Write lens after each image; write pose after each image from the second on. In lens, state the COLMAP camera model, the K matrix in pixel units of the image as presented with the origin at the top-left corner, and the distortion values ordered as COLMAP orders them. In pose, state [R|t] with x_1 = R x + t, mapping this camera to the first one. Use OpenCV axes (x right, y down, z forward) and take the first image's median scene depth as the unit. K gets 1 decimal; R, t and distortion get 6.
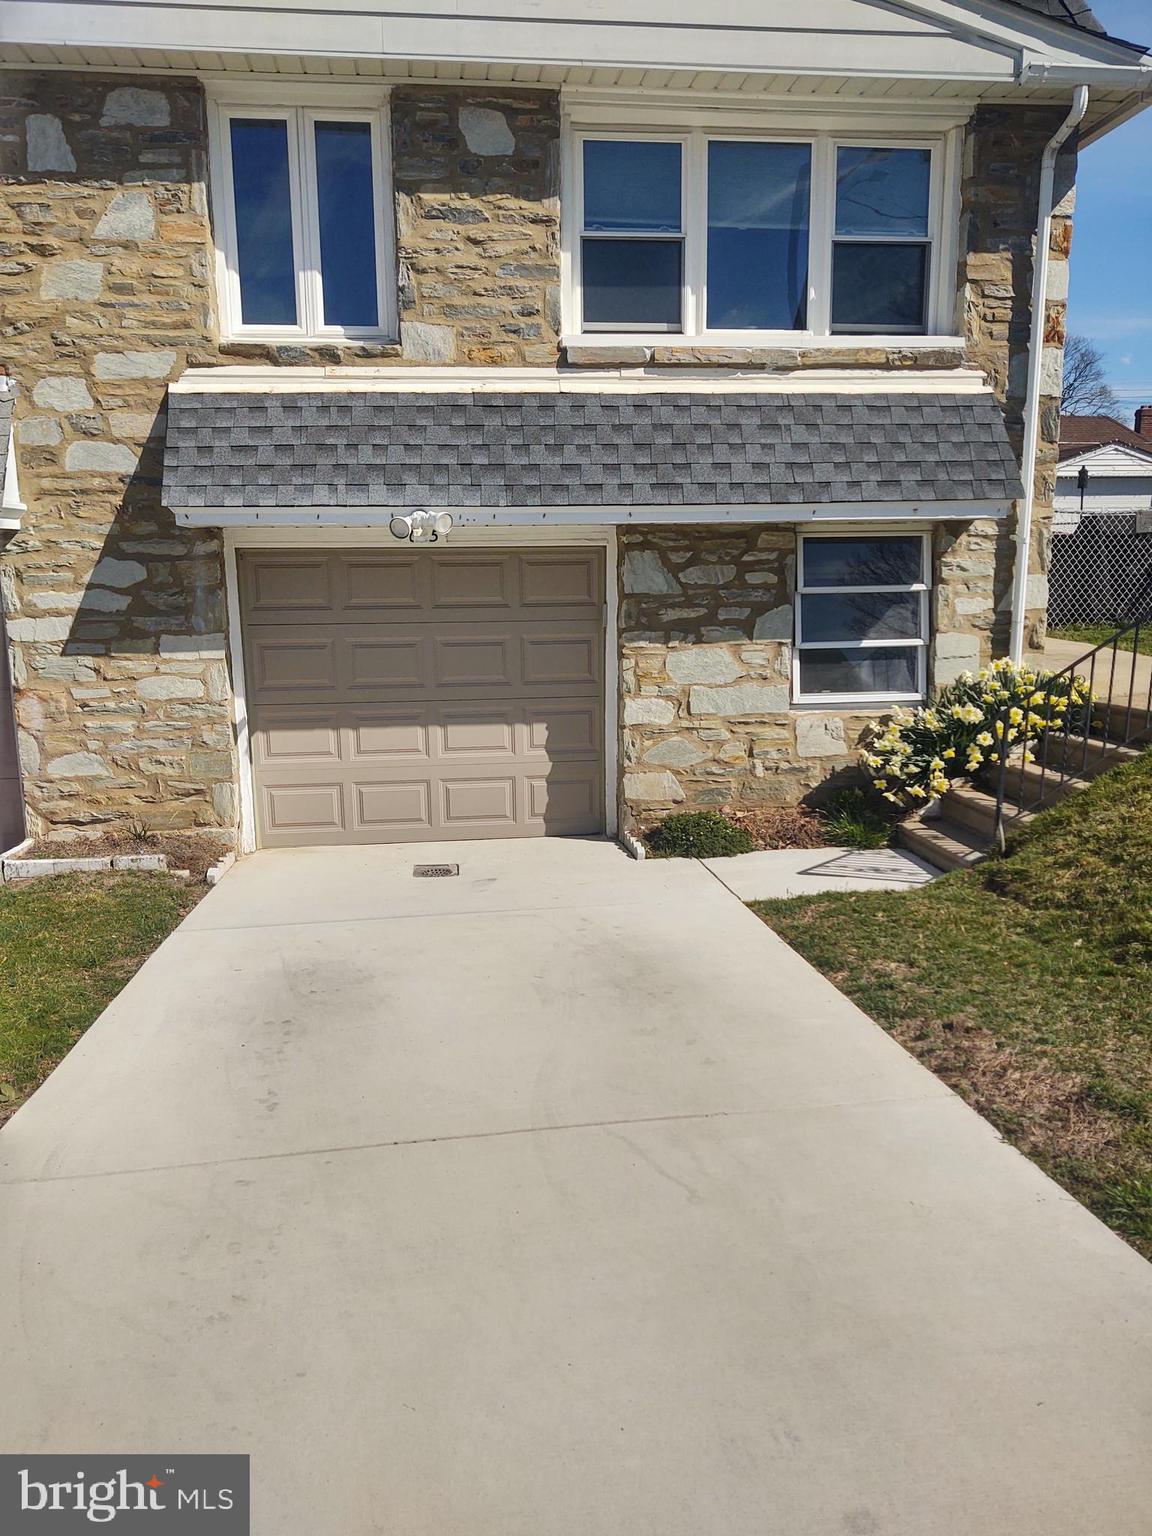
lens RADIAL K [[1172.9, 0, 573.6], [0, 1172.9, 761.7], [0, 0, 1]] dist [-0.000834, 0.001574]
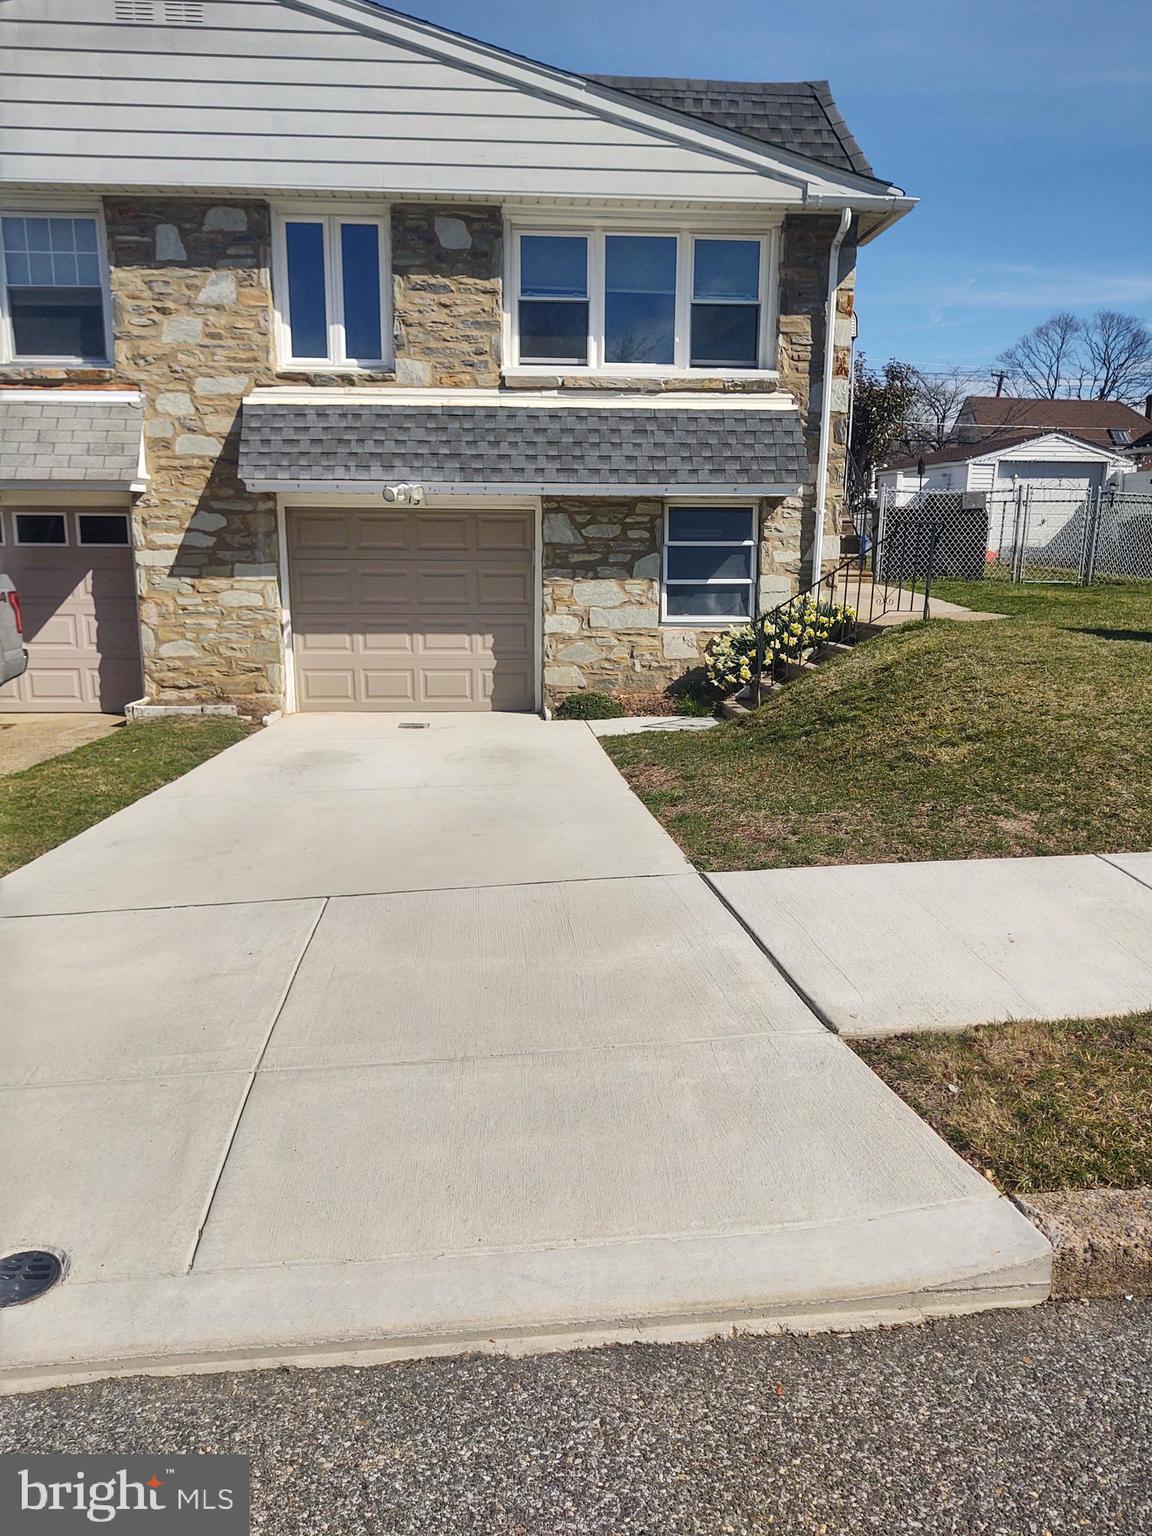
lens RADIAL K [[1172.9, 0, 579.0], [0, 1172.9, 774.0], [0, 0, 1]] dist [-0.000834, 0.001574]
pose [[0.998904, 0.027282, -0.038019, 0.156548], [-0.025972, 0.999066, 0.034544, 0.099340], [0.038926, -0.033519, 0.998680, -0.503377]]
